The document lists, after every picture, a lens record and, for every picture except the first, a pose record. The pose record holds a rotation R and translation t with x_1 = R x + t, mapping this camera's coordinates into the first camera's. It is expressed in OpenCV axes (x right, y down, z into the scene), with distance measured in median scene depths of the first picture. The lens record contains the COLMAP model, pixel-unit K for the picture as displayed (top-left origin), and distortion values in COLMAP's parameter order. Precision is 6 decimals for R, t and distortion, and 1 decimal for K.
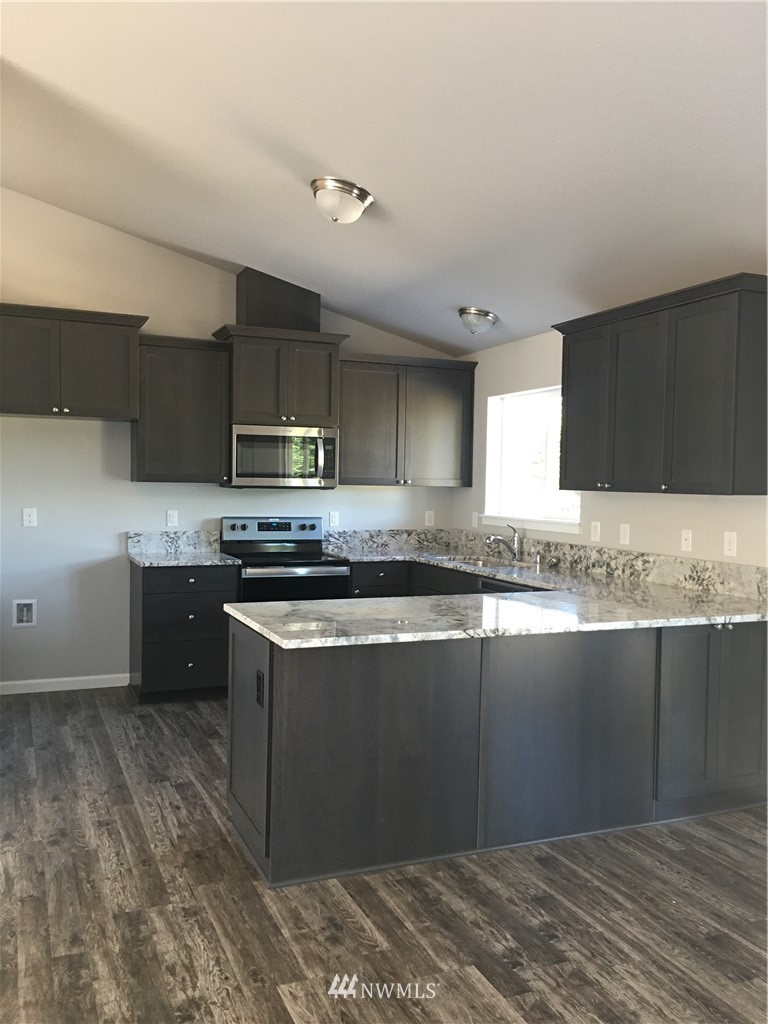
lens RADIAL K [[877.1, 0, 384.0], [0, 877.1, 512.0], [0, 0, 1]] dist [0.062333, -0.081717]
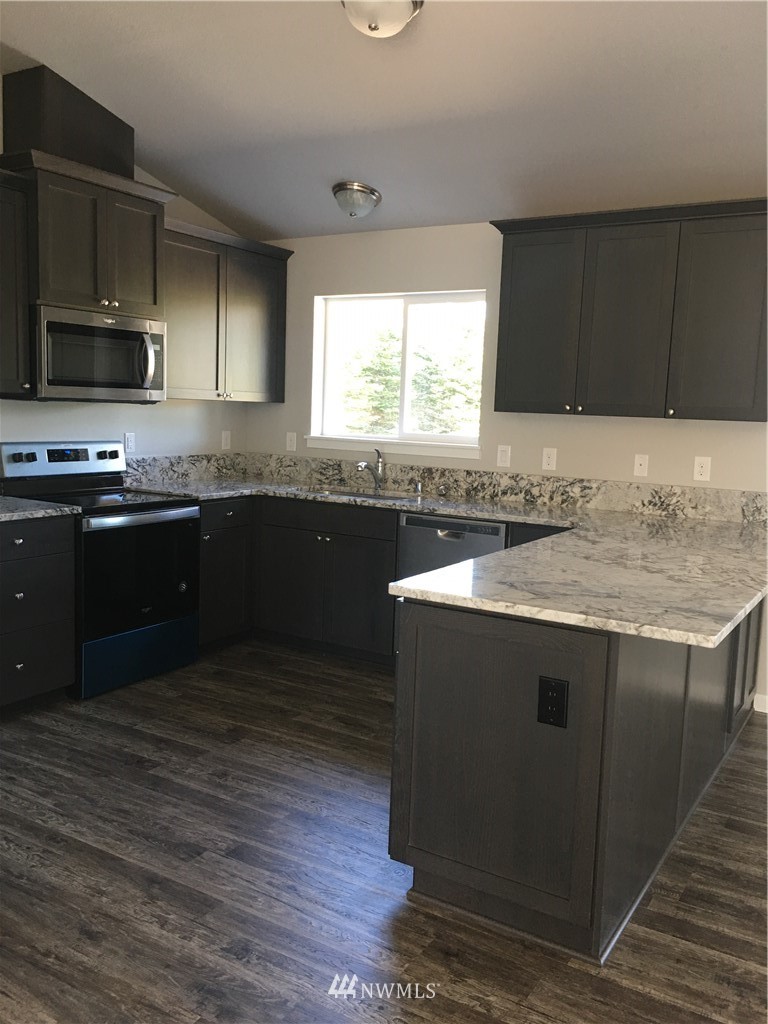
lens RADIAL K [[877.1, 0, 384.0], [0, 877.1, 512.0], [0, 0, 1]] dist [0.062333, -0.081717]
pose [[0.811469, -0.058853, 0.581425, -0.408154], [-0.002639, 0.994537, 0.104352, -0.015803], [-0.584390, -0.086213, 0.806881, 0.325035]]
